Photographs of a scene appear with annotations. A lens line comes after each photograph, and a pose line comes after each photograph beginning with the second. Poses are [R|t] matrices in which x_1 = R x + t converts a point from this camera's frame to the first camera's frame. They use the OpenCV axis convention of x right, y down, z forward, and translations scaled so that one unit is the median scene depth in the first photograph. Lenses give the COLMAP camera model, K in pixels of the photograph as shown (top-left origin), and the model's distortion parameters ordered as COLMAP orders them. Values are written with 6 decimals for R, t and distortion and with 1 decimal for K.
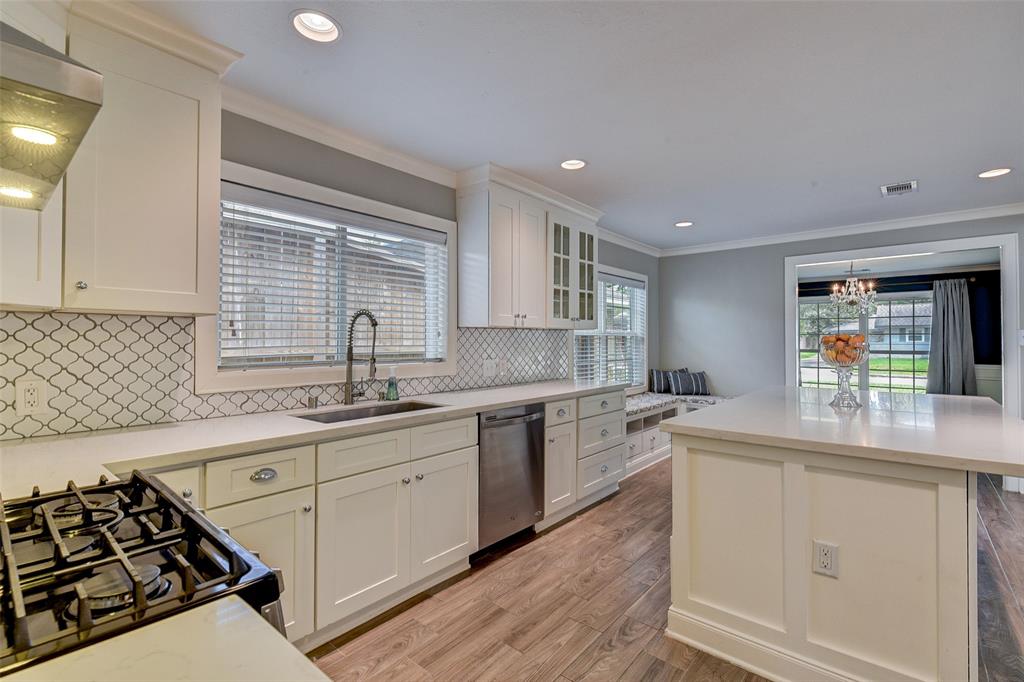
lens RADIAL K [[460.1, 0, 512.0], [0, 460.1, 332.1], [0, 0, 1]] dist [0.001448, -0.006042]
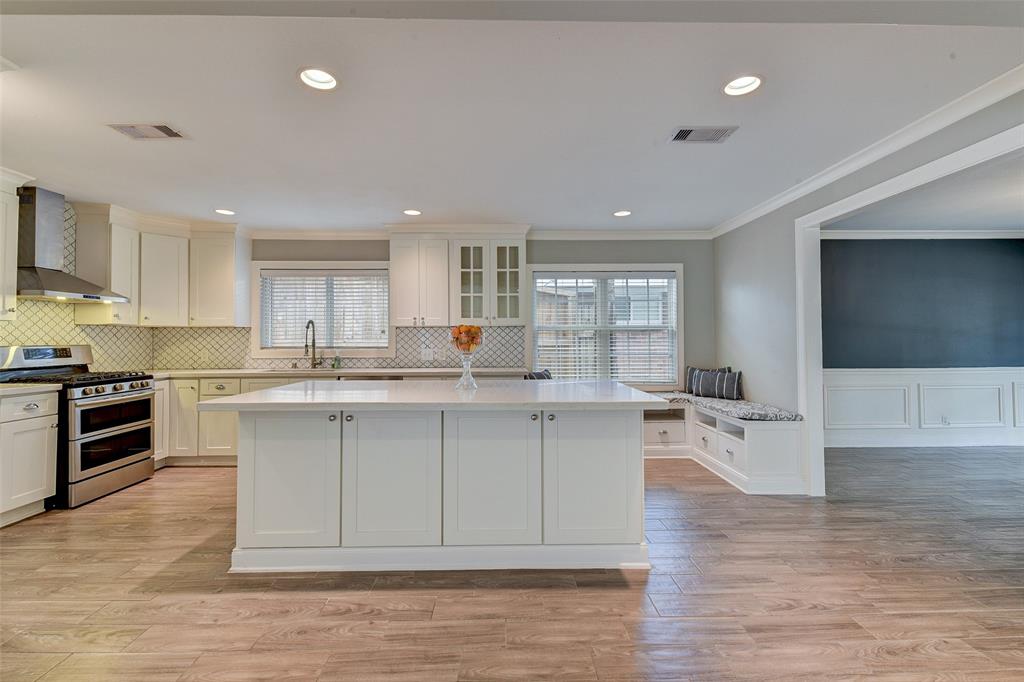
lens RADIAL K [[448.0, 0, 516.0], [0, 448.0, 329.2], [0, 0, 1]] dist [-0.003092, -0.000706]
pose [[0.668309, -0.023900, -0.743500, 1.330188], [0.020184, 0.999698, -0.013993, 0.026332], [0.743610, -0.005654, 0.668590, 0.289471]]
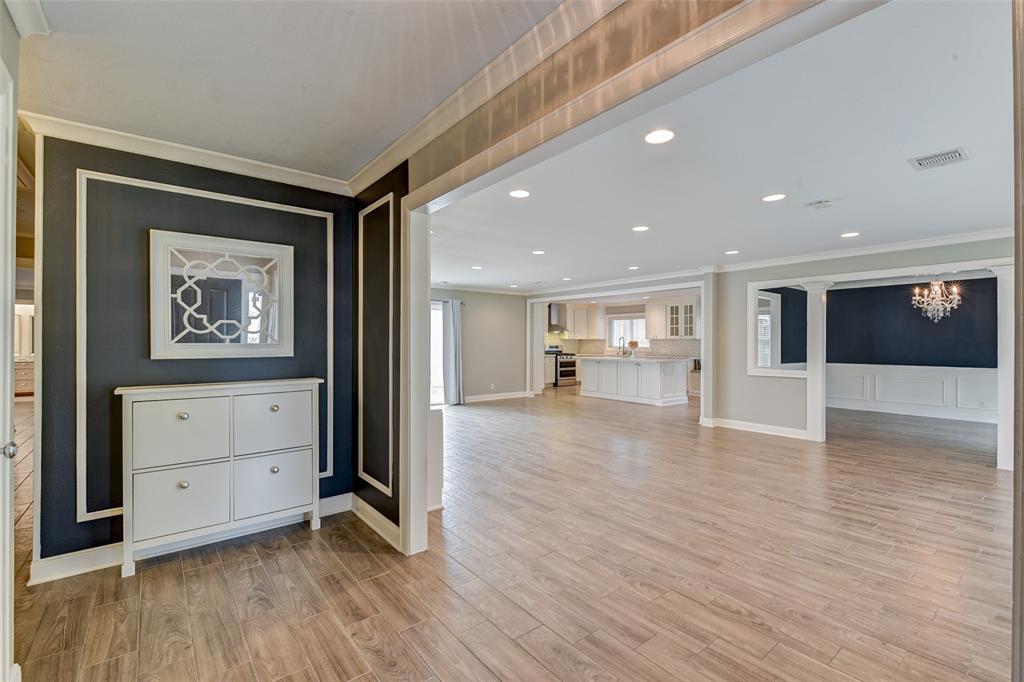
lens RADIAL K [[442.7, 0, 512.0], [0, 442.7, 341.0], [0, 0, 1]] dist [0.000109, -0.000192]
pose [[-0.190339, -0.010114, -0.981666, 3.868451], [0.012659, 0.999839, -0.012755, 0.036830], [0.981637, -0.014855, -0.190180, 0.569472]]
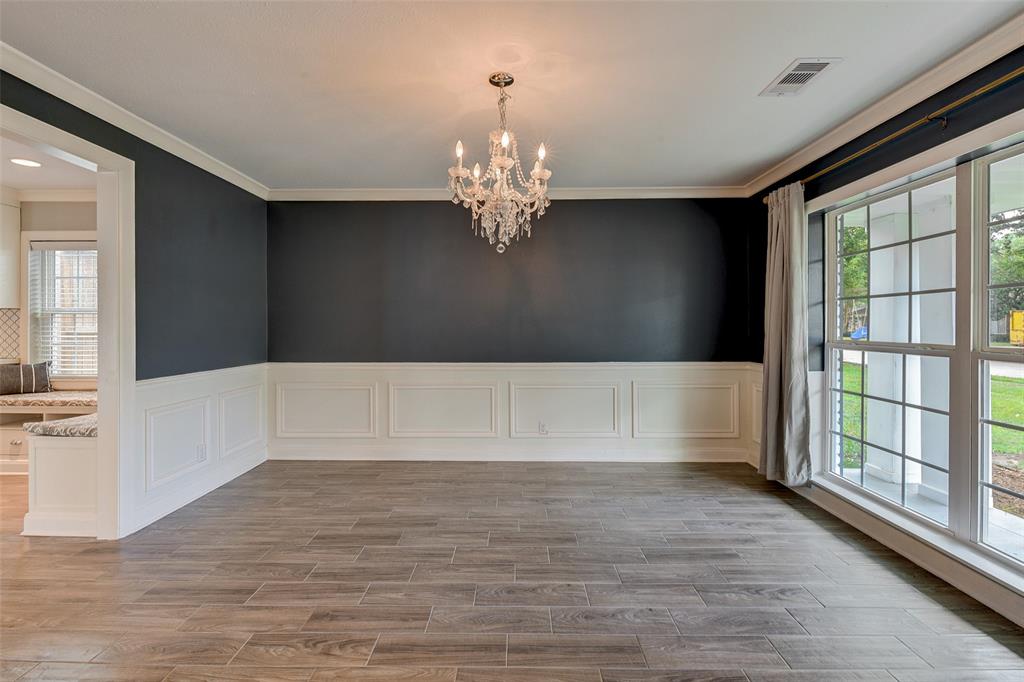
lens RADIAL K [[463.9, 0, 513.1], [0, 463.9, 323.6], [0, 0, 1]] dist [0.001742, -0.000123]
pose [[0.638323, -0.003388, -0.769761, 2.119692], [0.019641, 0.999736, 0.011887, 0.050027], [0.769518, -0.022706, 0.638222, 1.617385]]
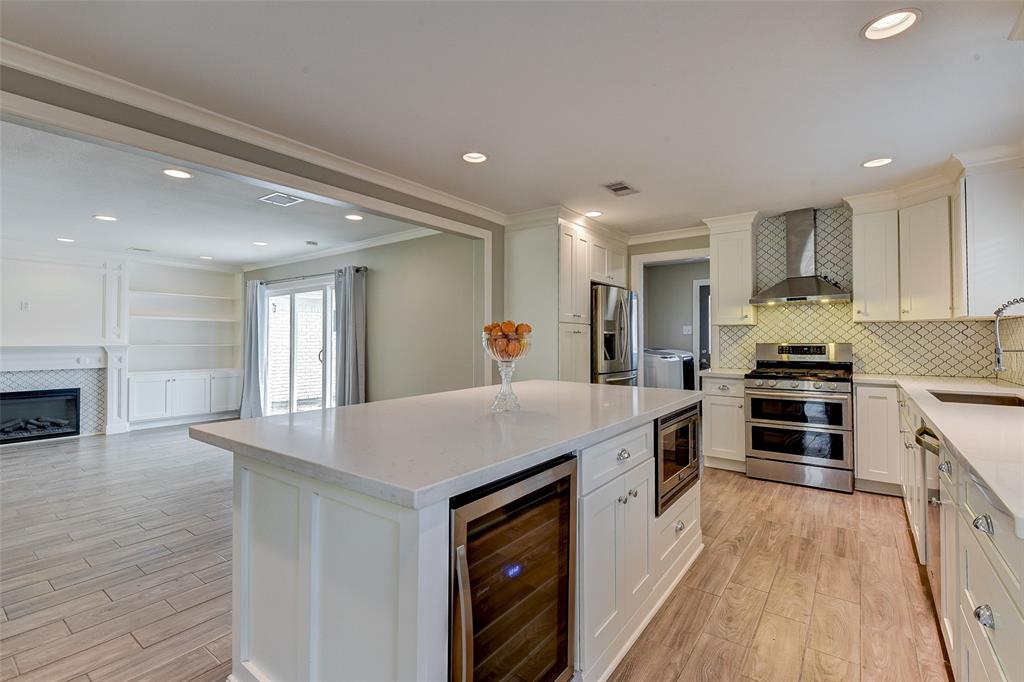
lens RADIAL K [[460.1, 0, 512.0], [0, 460.1, 332.1], [0, 0, 1]] dist [0.001448, -0.006042]
pose [[-0.998232, -0.003225, -0.059342, 0.615515], [-0.001249, 0.999445, -0.033303, 0.041704], [0.059417, -0.033170, -0.997682, 1.469163]]
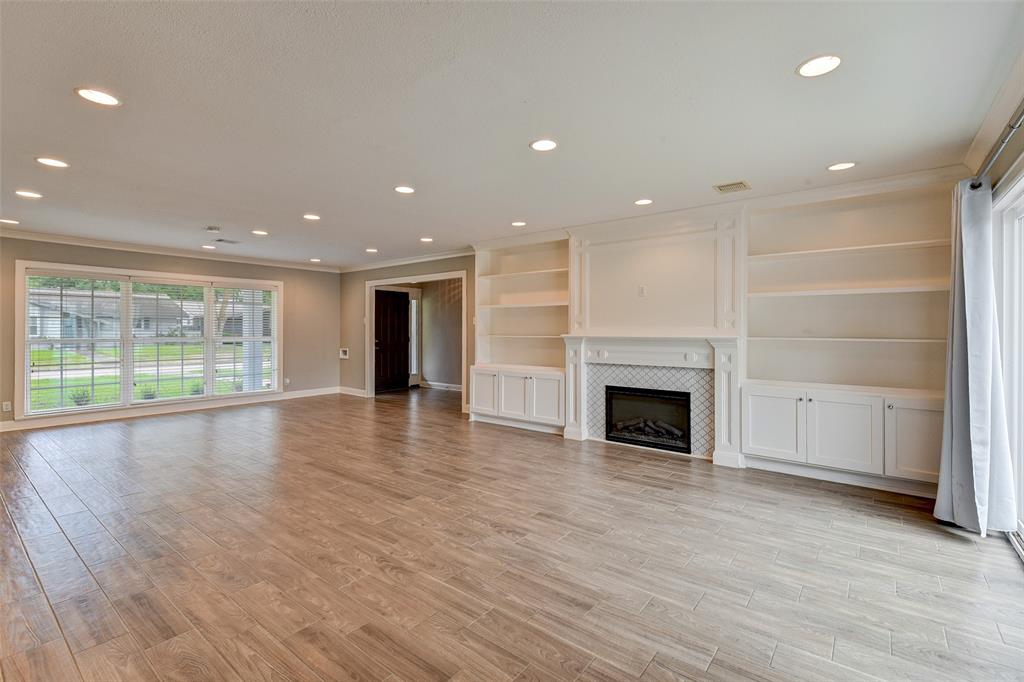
lens RADIAL K [[460.1, 0, 512.0], [0, 460.1, 332.1], [0, 0, 1]] dist [0.001448, -0.006042]
pose [[-0.032600, -0.009036, 0.999428, 0.848907], [-0.019287, 0.999779, 0.008410, 0.018574], [-0.999282, -0.019002, -0.032767, 0.081922]]
